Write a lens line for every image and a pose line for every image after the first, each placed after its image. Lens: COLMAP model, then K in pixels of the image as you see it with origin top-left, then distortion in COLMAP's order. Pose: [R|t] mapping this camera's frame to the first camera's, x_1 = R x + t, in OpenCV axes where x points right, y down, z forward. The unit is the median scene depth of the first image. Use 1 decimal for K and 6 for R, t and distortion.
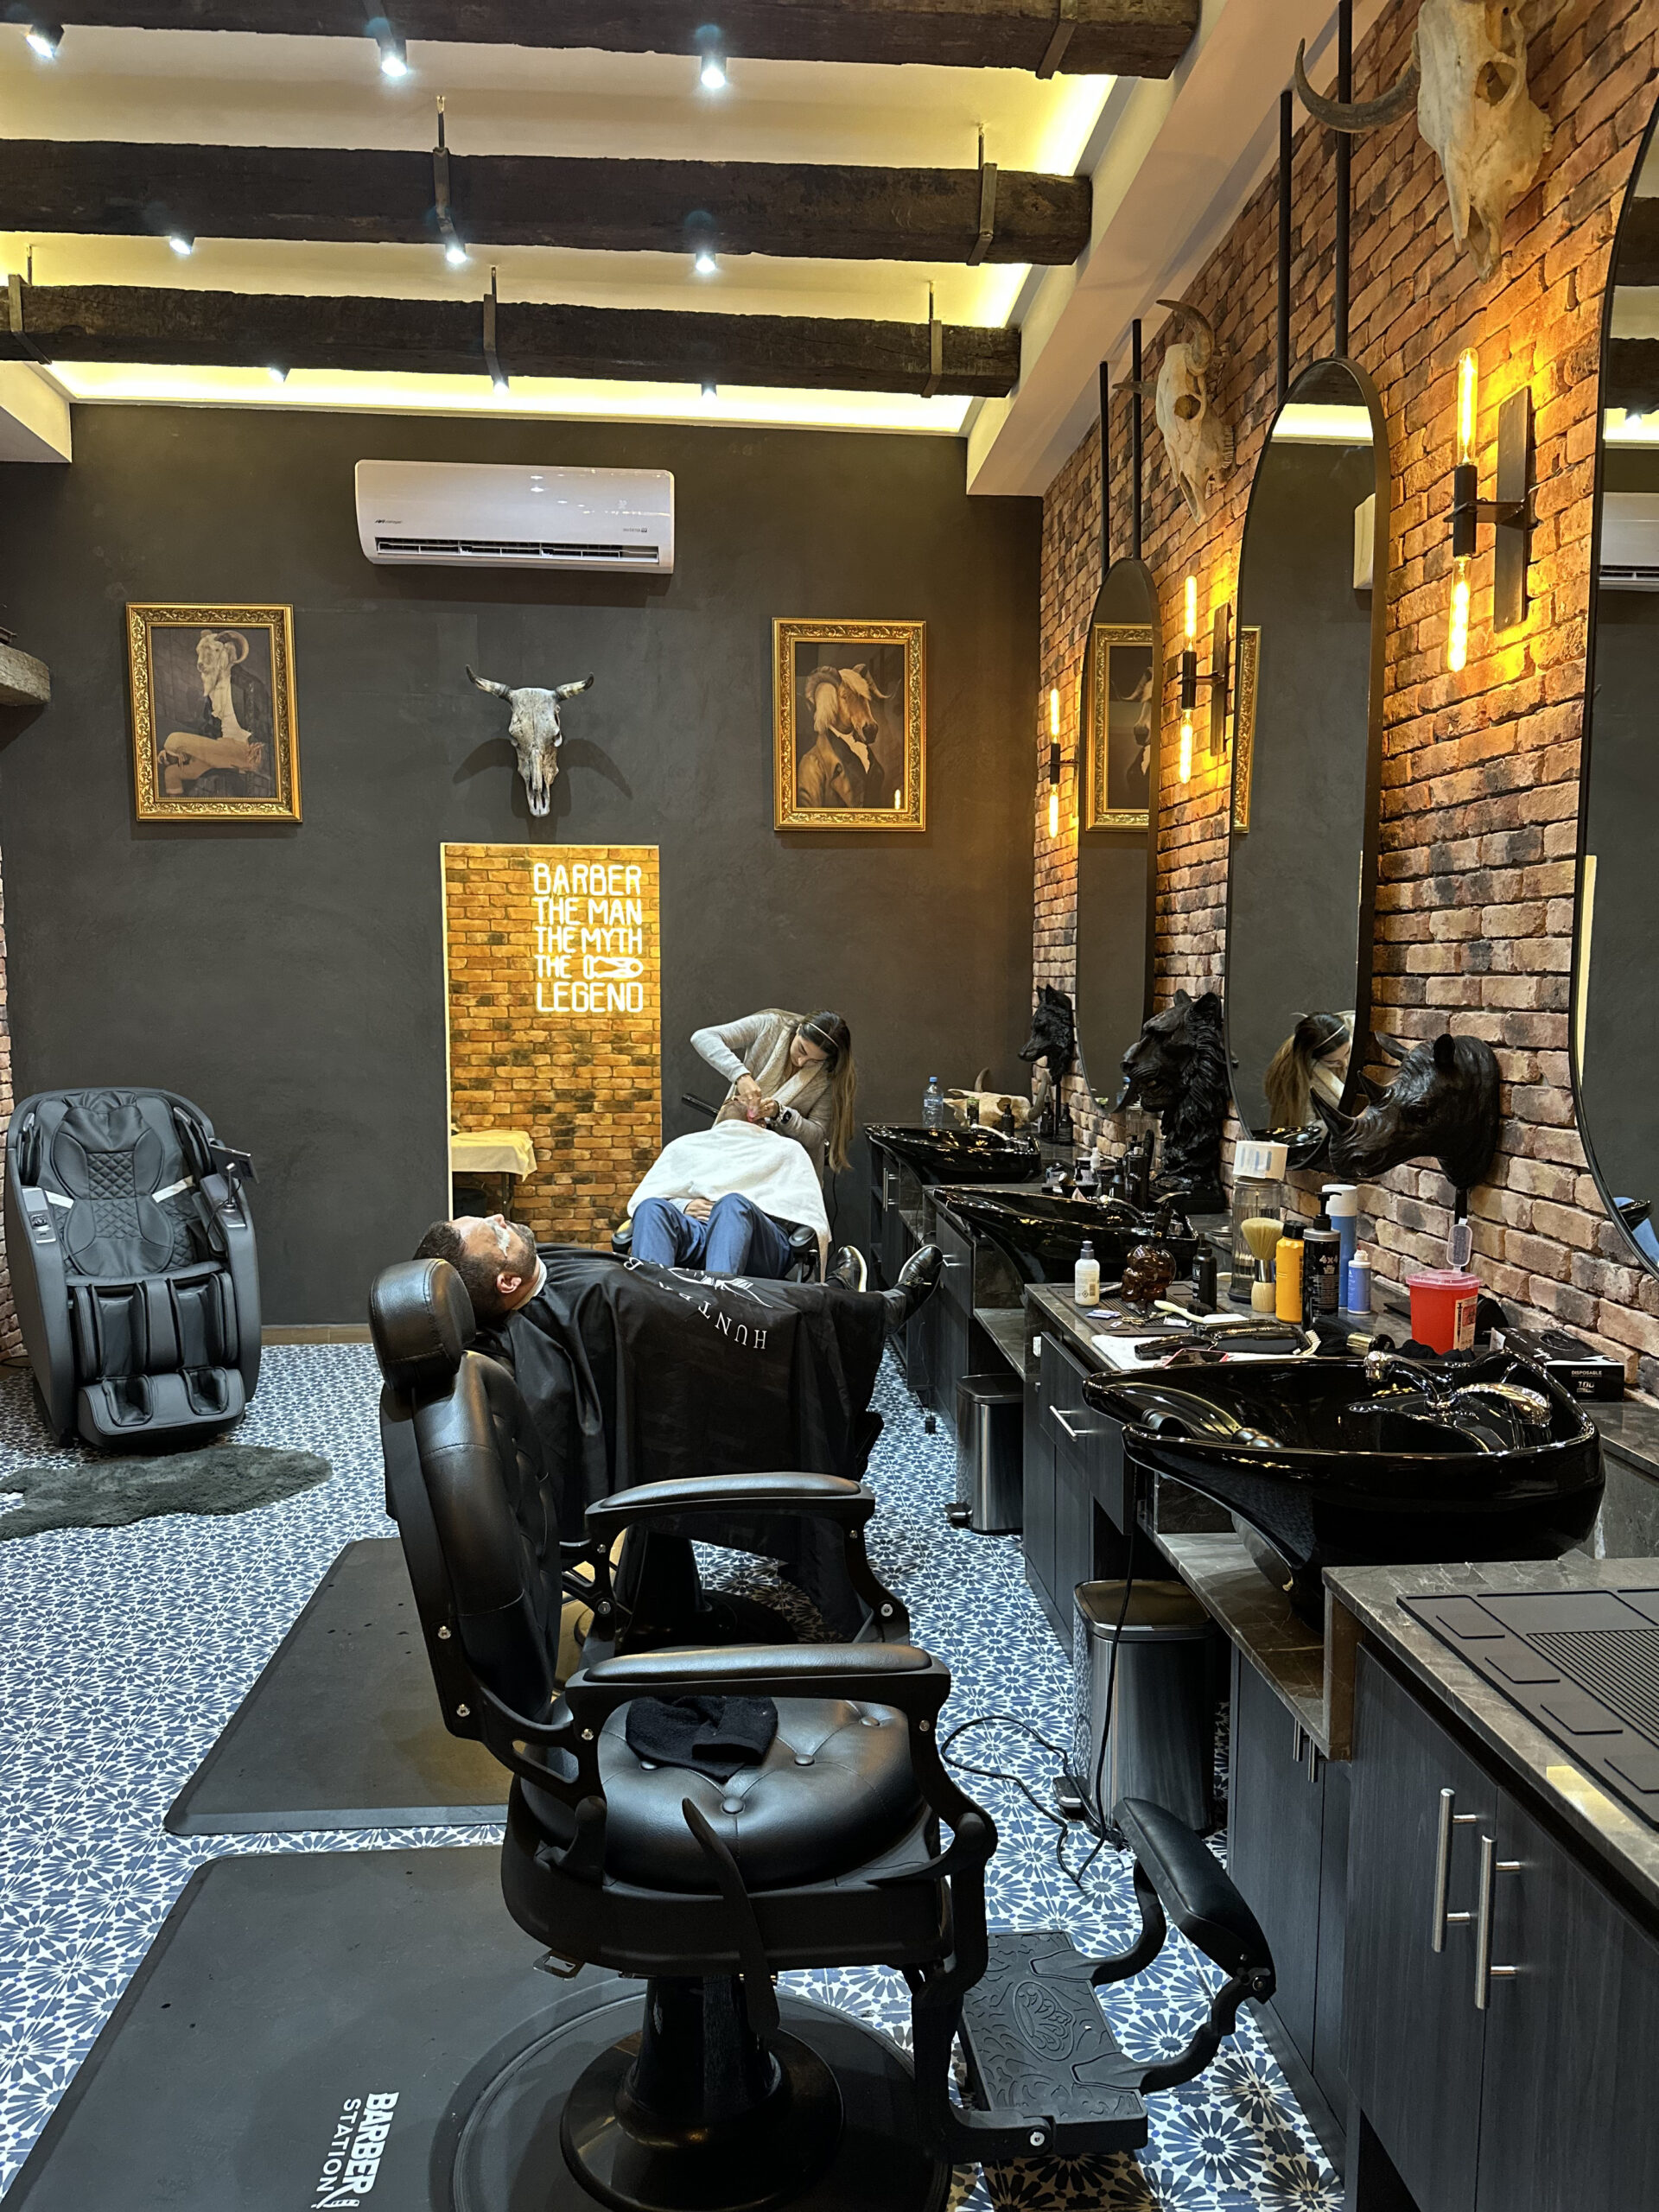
lens RADIAL K [[1544.9, 0, 829.5], [0, 1544.9, 1106.0], [0, 0, 1]] dist [0.195300, -0.232872]
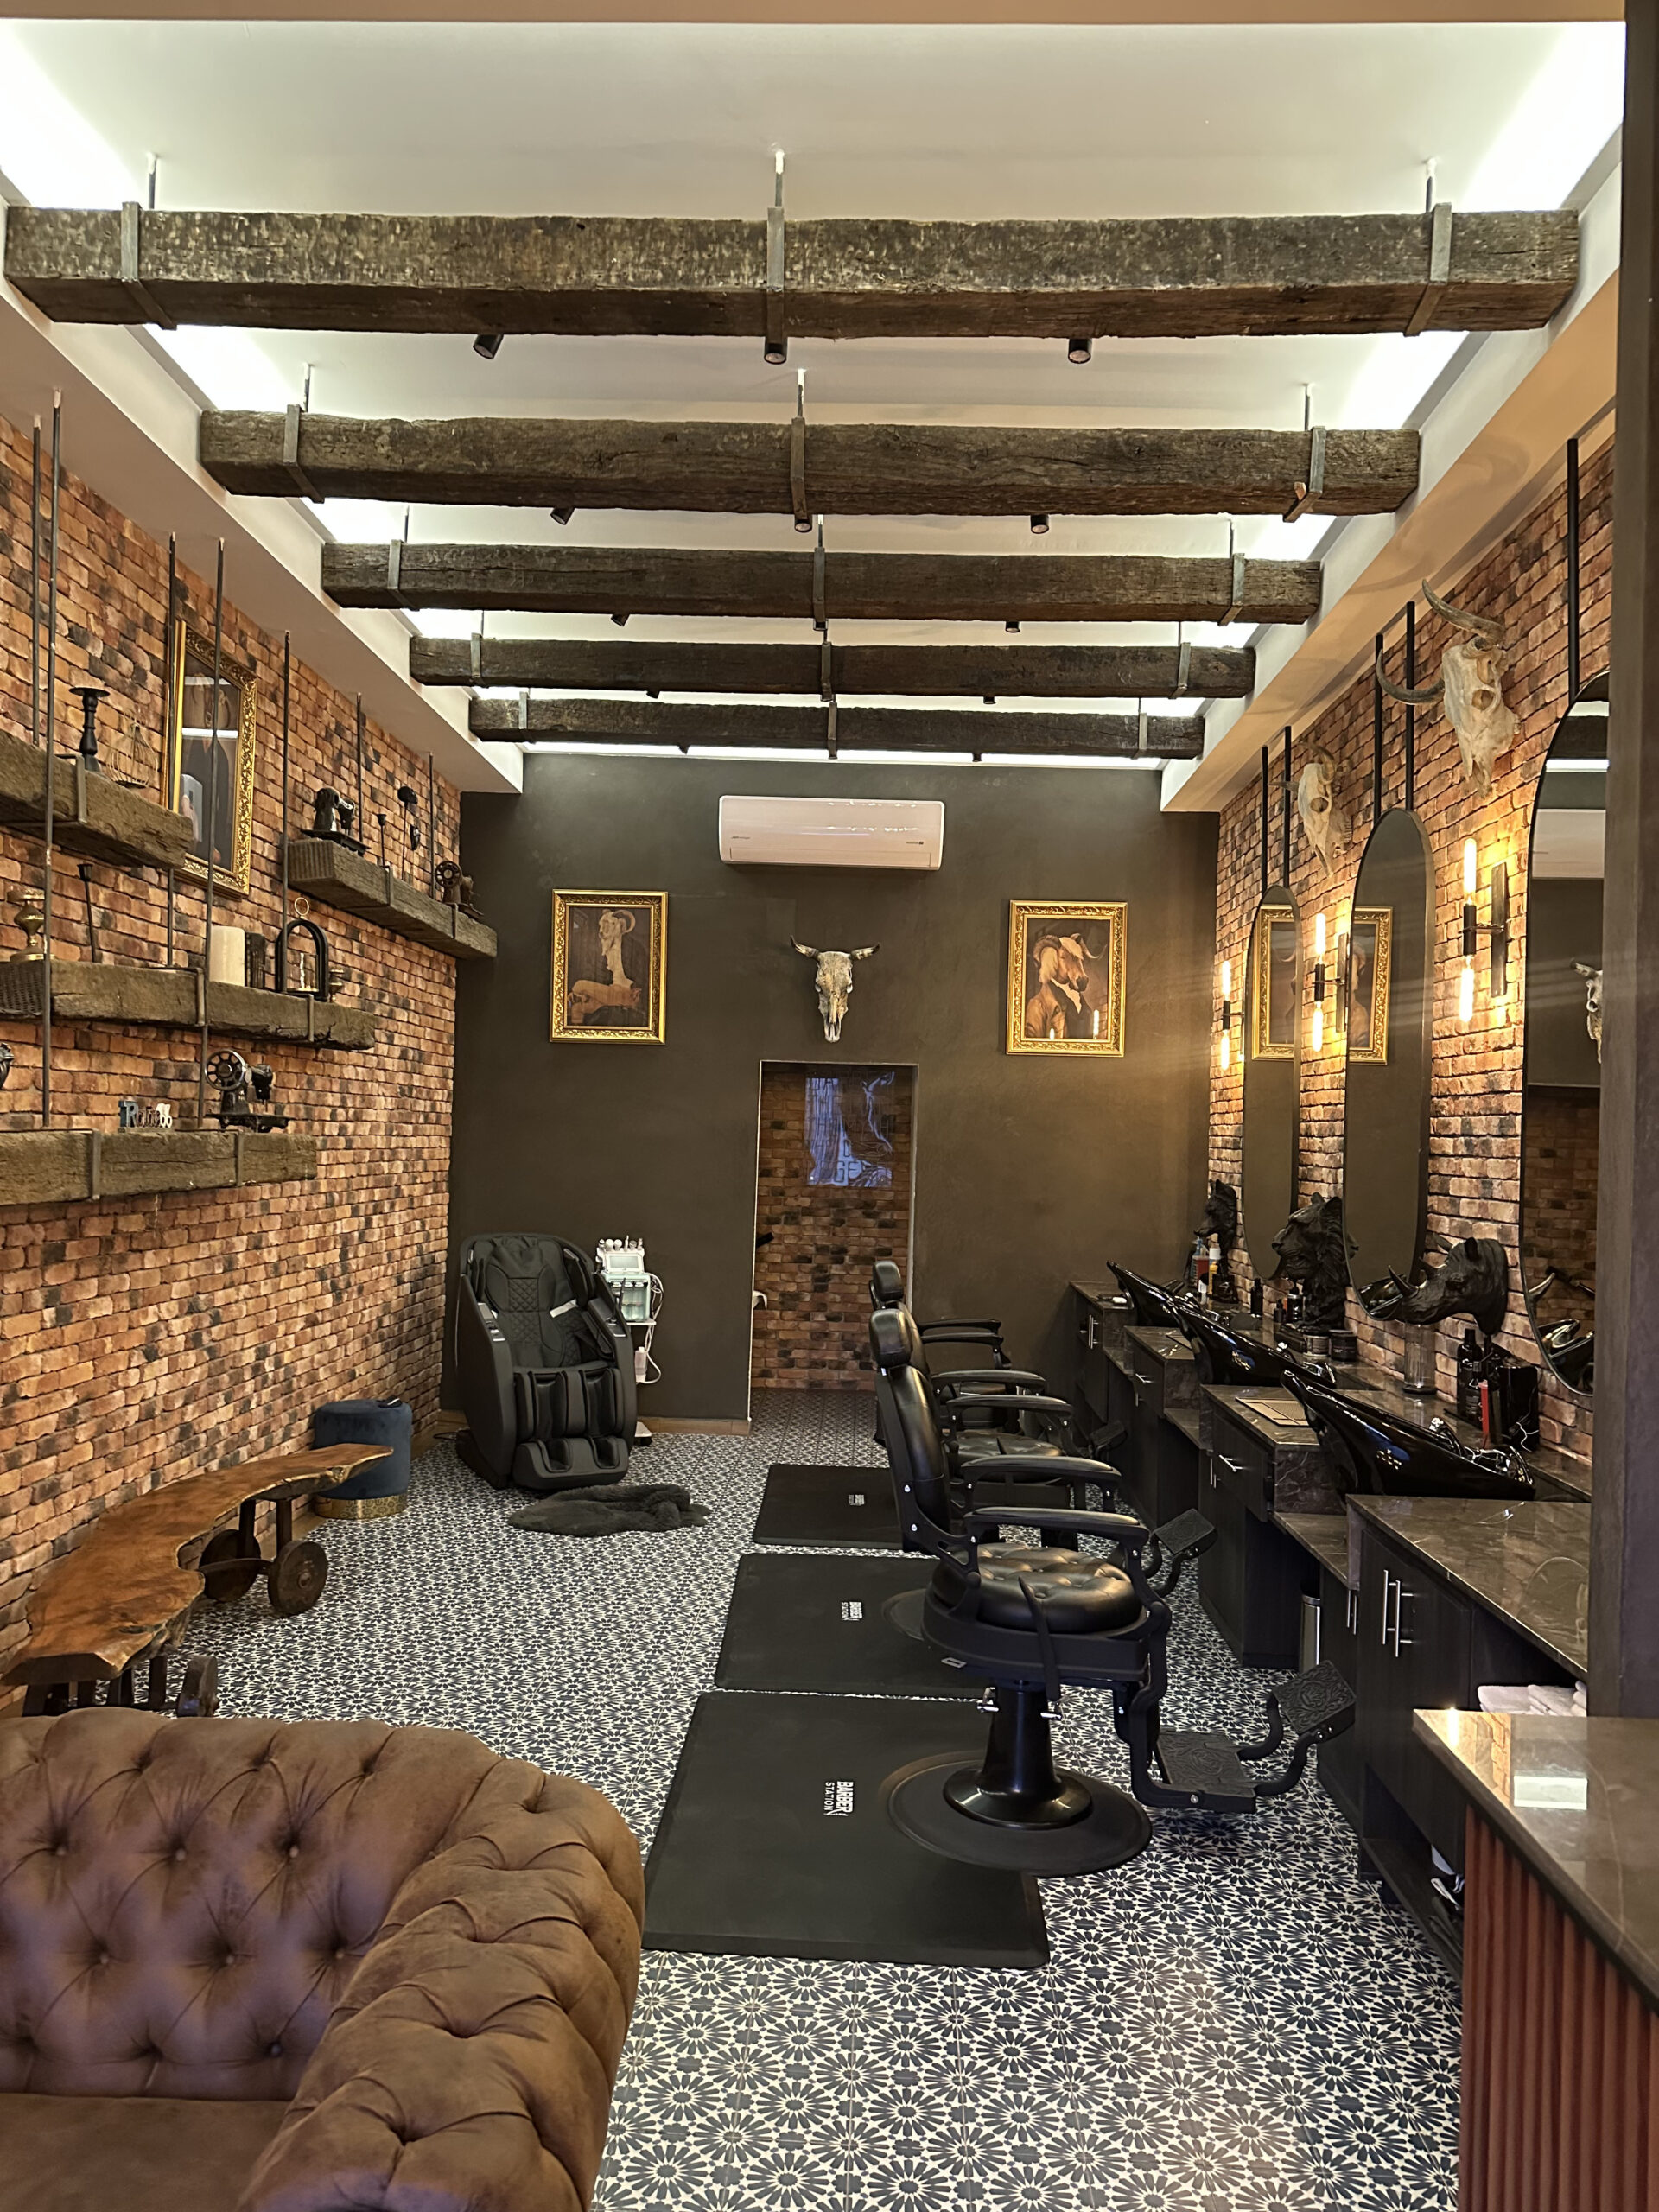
lens RADIAL K [[1544.9, 0, 829.5], [0, 1544.9, 1106.0], [0, 0, 1]] dist [0.195300, -0.232872]
pose [[0.993551, 0.028071, -0.109860, -0.043983], [-0.039397, 0.993970, -0.102327, 0.007773], [0.106325, 0.105995, 0.988666, -0.352954]]
